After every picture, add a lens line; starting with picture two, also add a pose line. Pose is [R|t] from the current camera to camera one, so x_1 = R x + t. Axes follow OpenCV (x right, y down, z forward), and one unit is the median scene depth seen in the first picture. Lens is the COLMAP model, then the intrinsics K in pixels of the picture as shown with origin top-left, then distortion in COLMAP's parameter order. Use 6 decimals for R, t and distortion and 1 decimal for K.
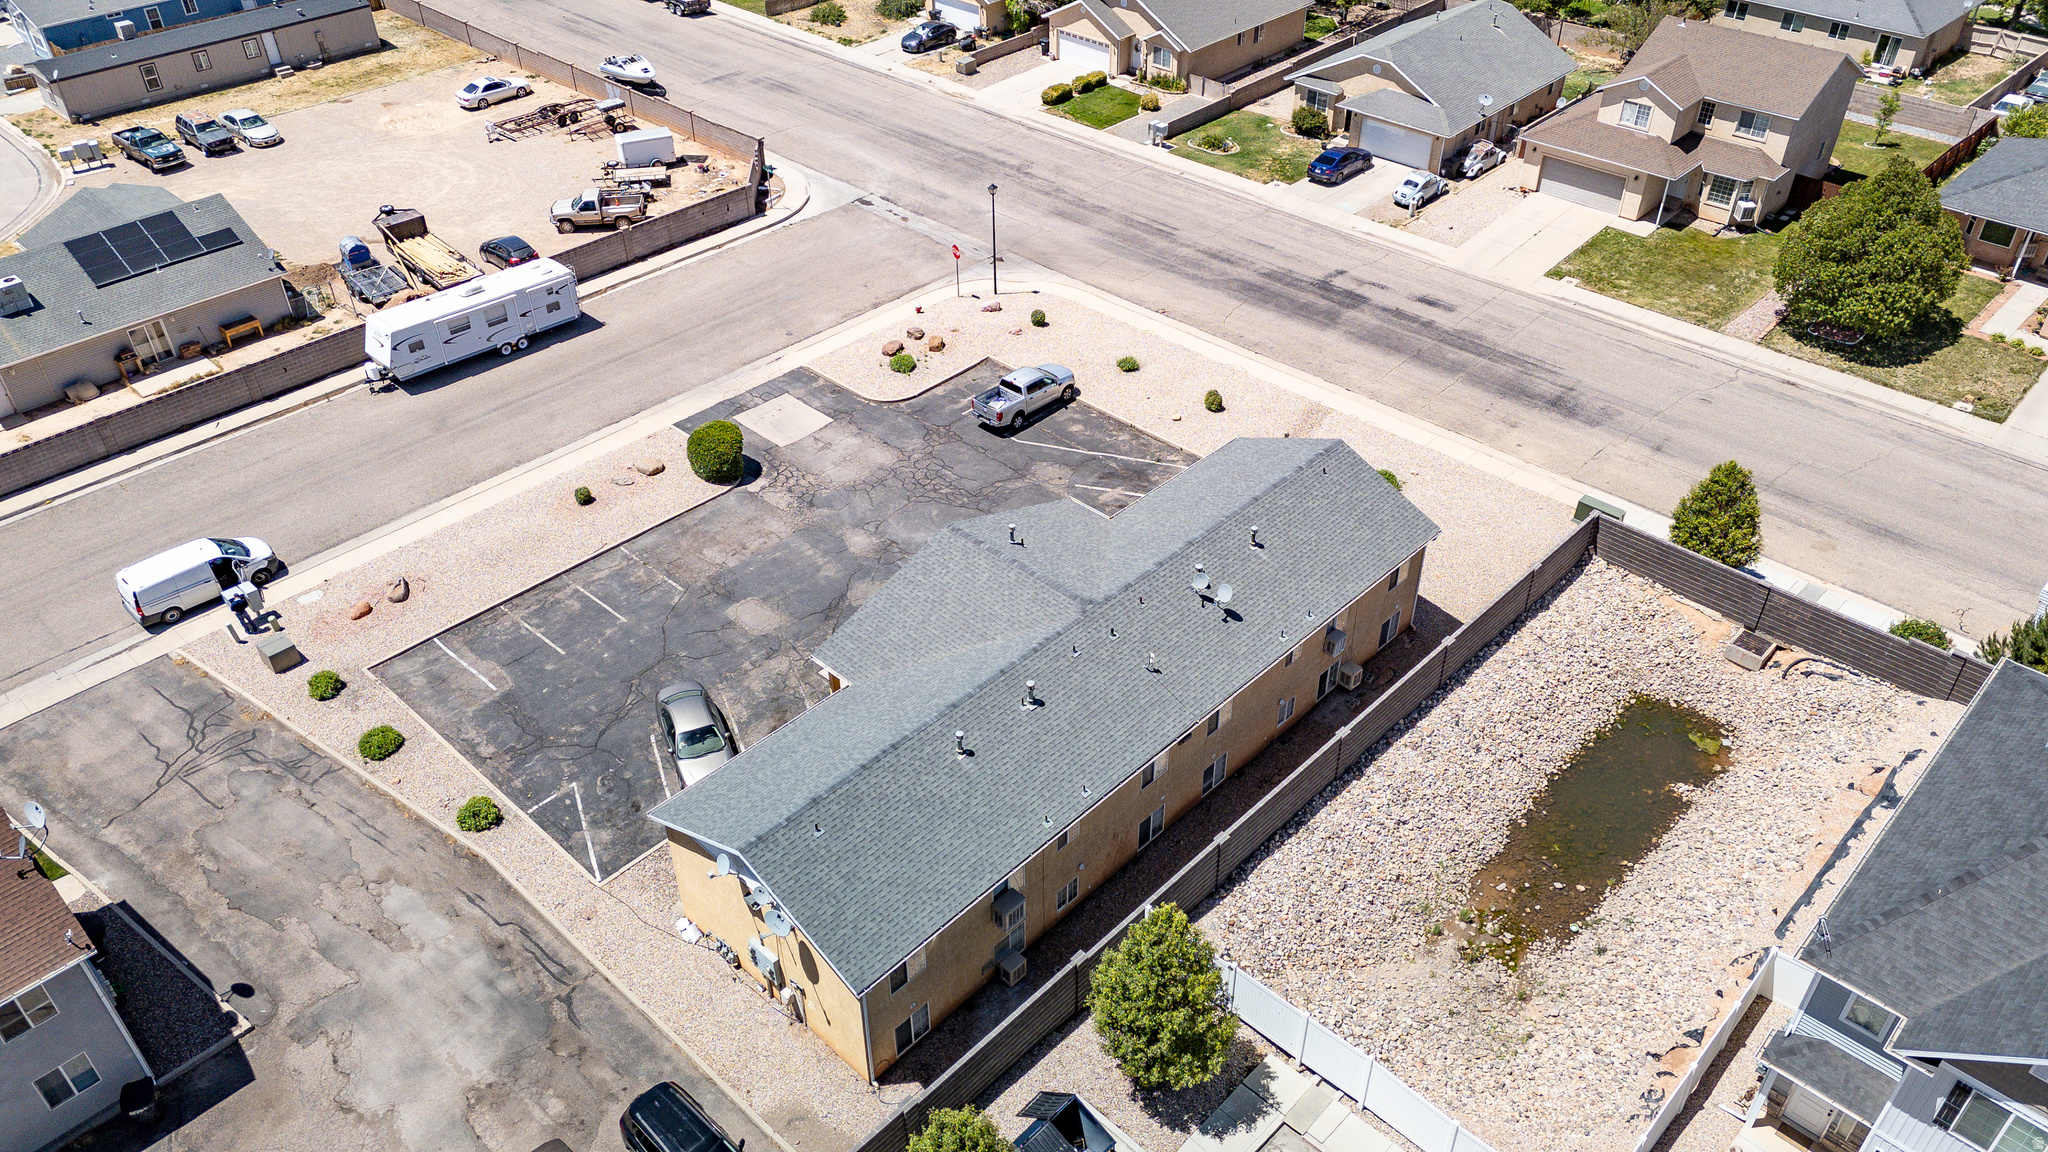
lens RADIAL K [[1499.3, 0, 1028.7], [0, 1499.3, 572.5], [0, 0, 1]] dist [0.088369, -0.079322]
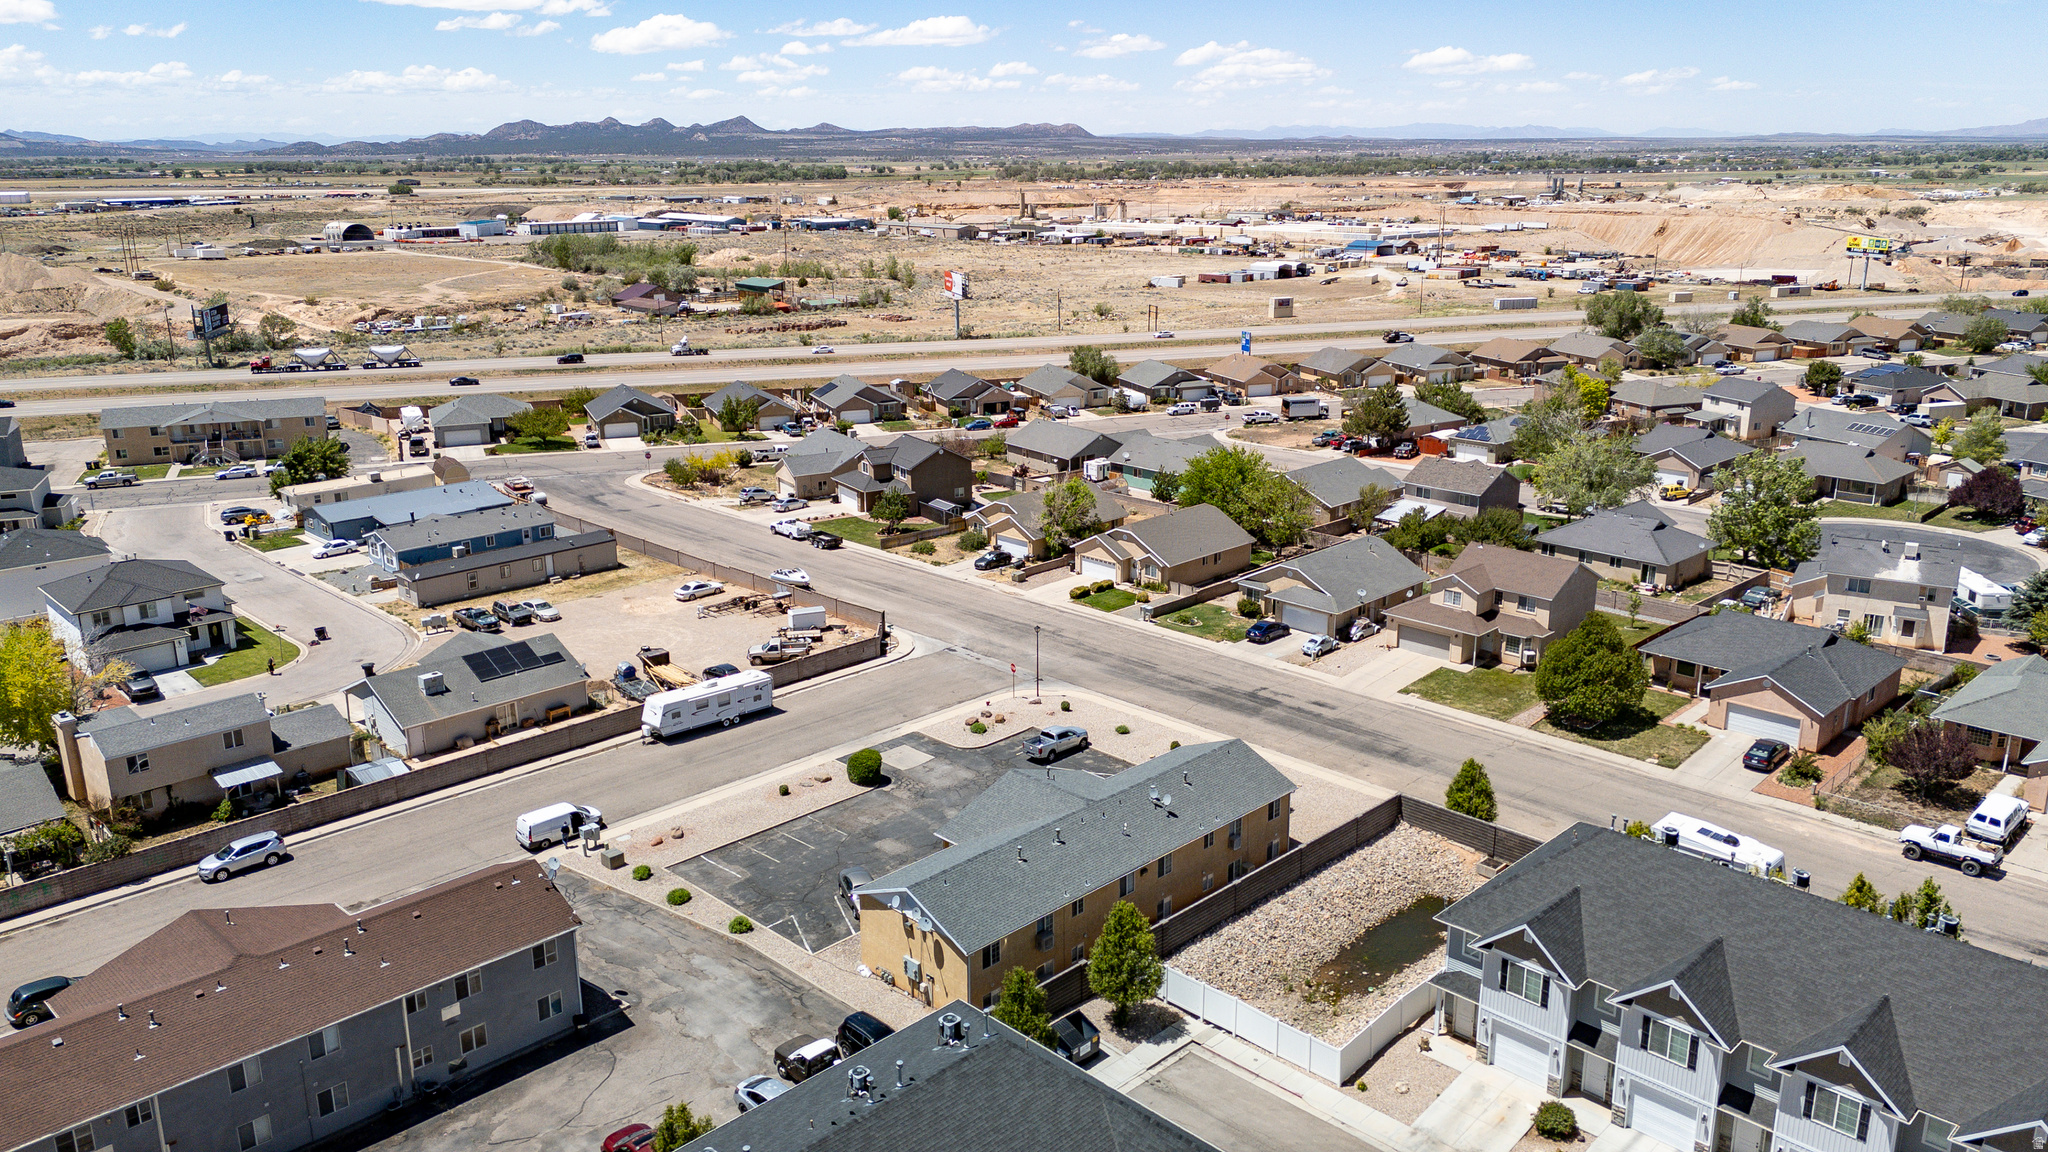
lens RADIAL K [[1480.3, 0, 1024.0], [0, 1480.3, 576.0], [0, 0, 1]] dist [0.246749, -0.585789]
pose [[0.999604, 0.008894, -0.026689, 0.003228], [-0.017940, 0.932292, -0.361261, 0.245558], [0.021669, 0.361596, 0.932083, -0.455284]]
